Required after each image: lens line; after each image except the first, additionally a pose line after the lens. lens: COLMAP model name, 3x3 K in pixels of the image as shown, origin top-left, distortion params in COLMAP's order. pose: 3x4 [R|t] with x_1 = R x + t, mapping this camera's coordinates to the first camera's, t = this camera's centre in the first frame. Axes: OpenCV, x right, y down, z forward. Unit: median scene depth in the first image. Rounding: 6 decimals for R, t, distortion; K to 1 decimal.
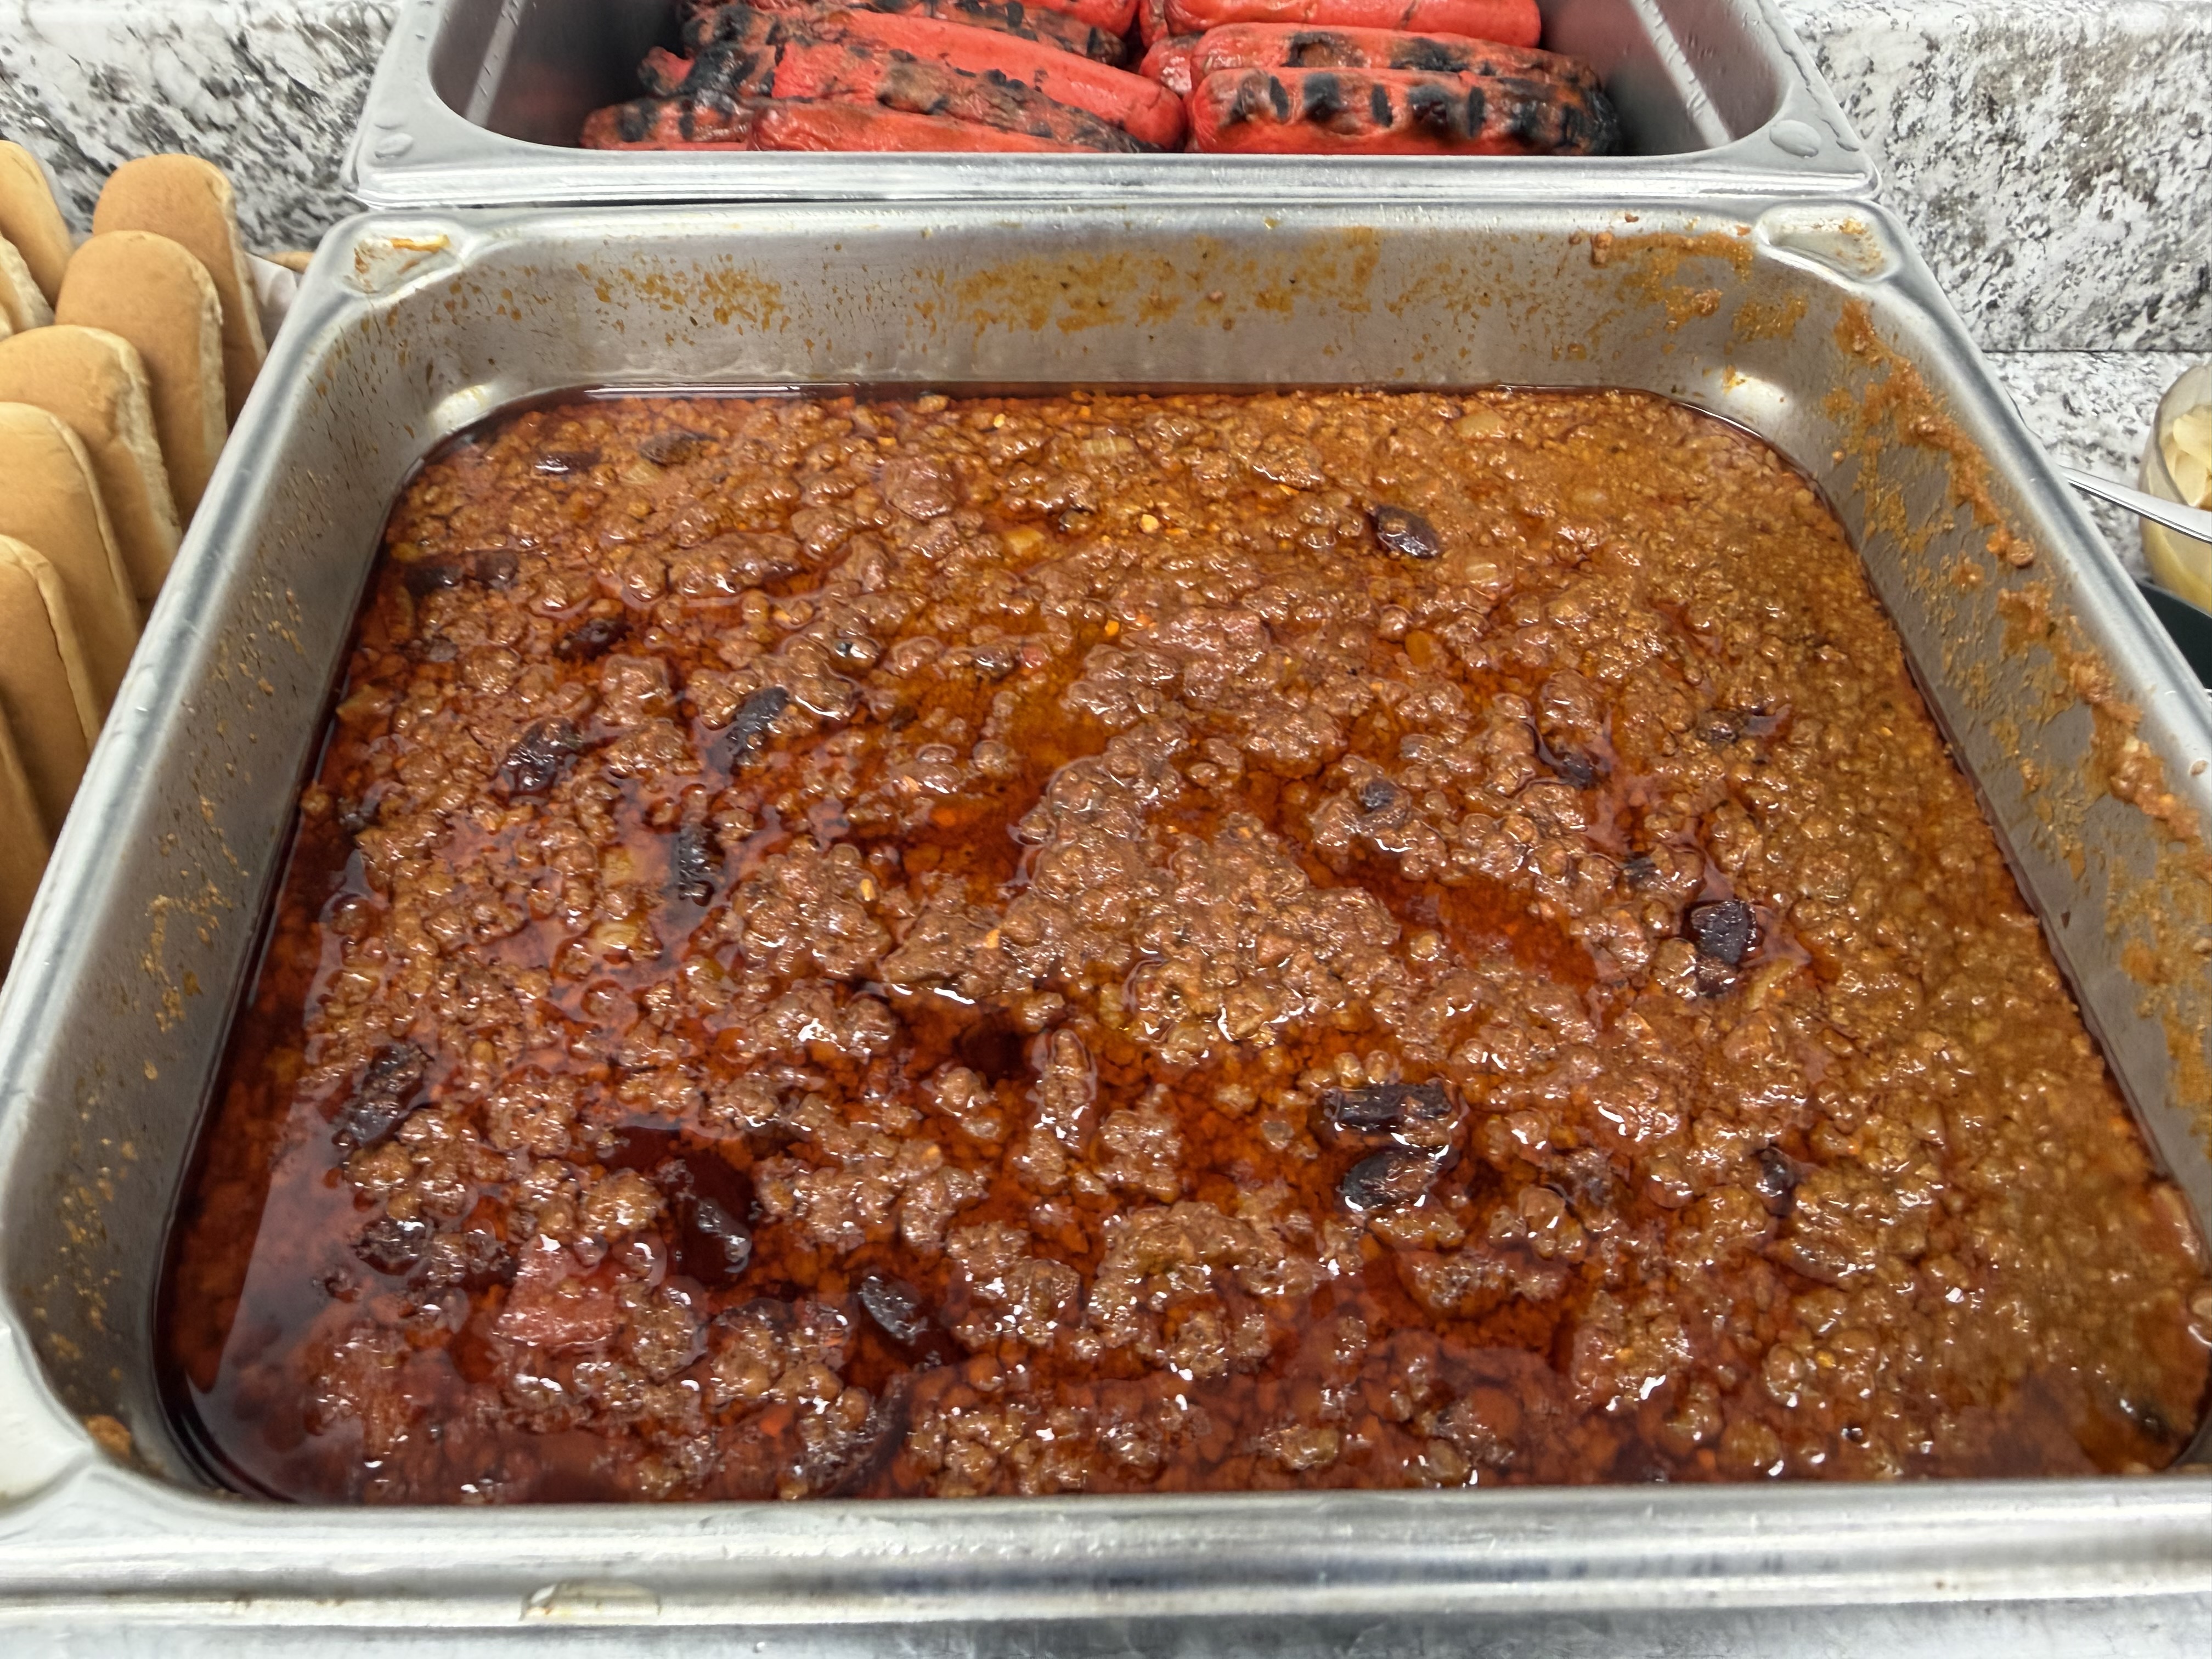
lens RADIAL K [[1585.3, 0, 1013.8], [0, 1585.3, 825.3], [0, 0, 1]] dist [0.021491, 0.006613]
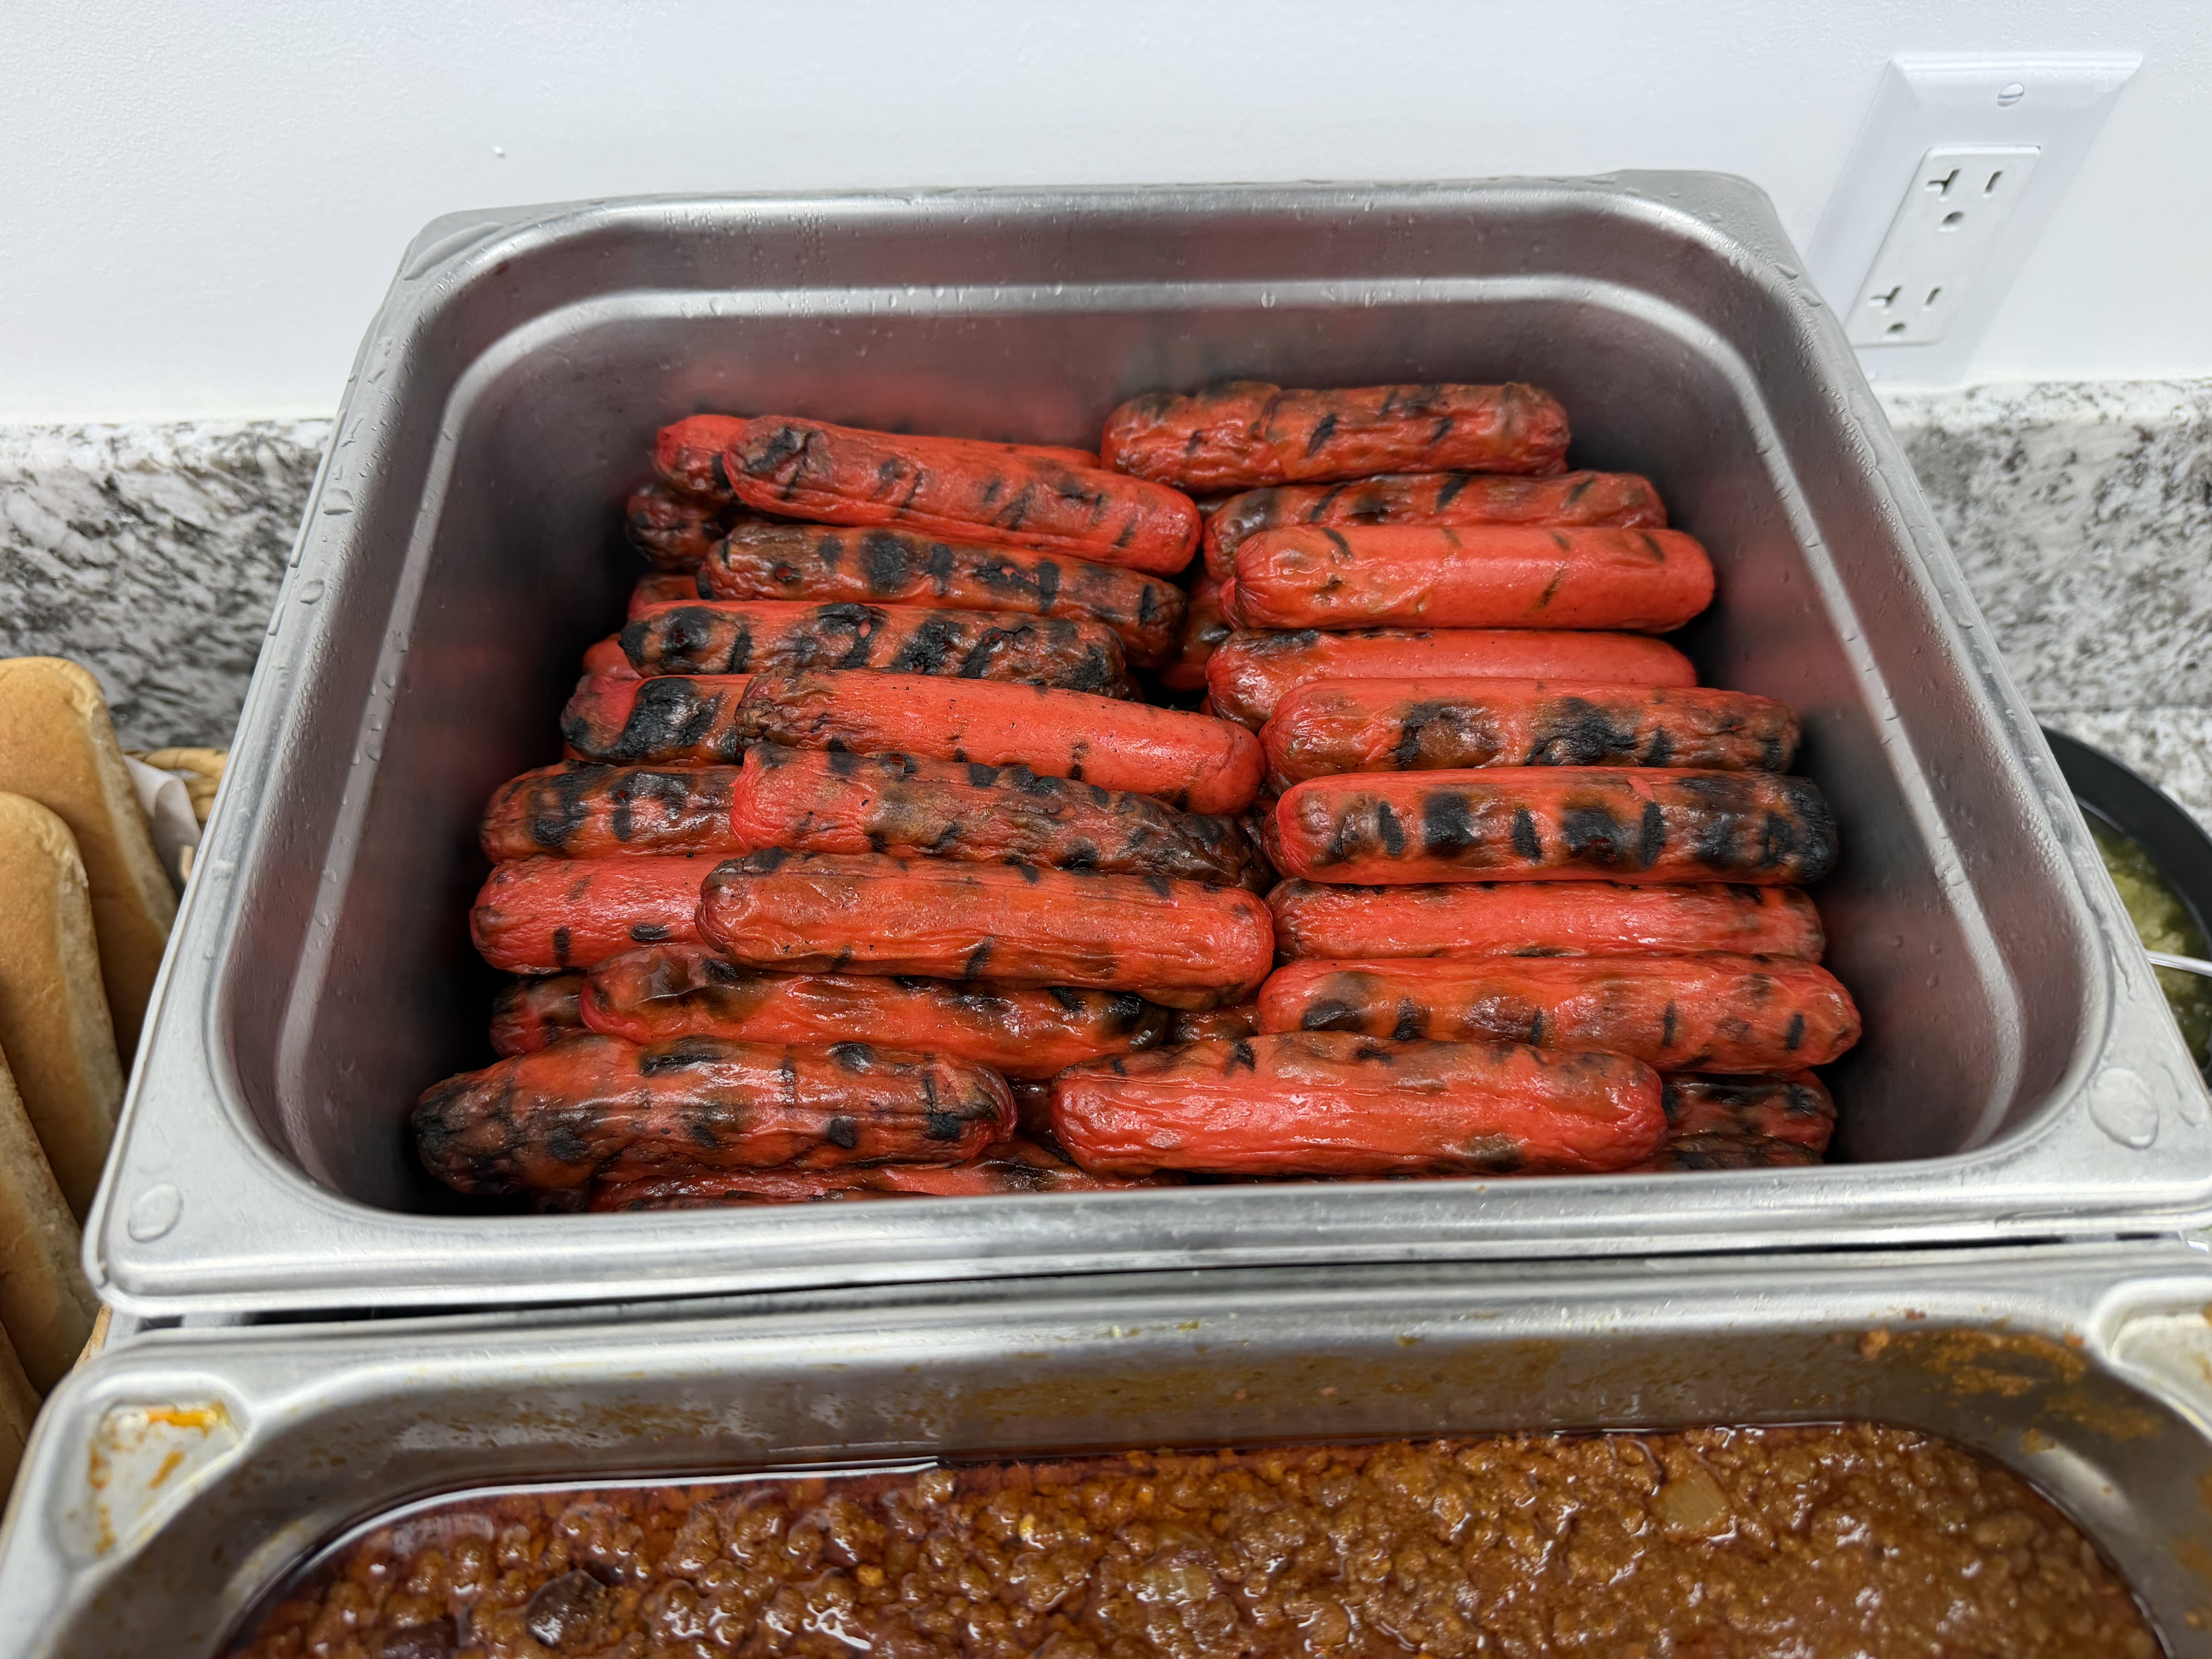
lens RADIAL K [[1583.3, 0, 1106.0], [0, 1583.3, 829.5], [0, 0, 1]] dist [0.001051, 0.003512]
pose [[0.999646, -0.023895, 0.011665, 0.014112], [0.023139, 0.997861, 0.061137, -0.338714], [-0.013101, -0.060846, 0.998061, 0.166481]]
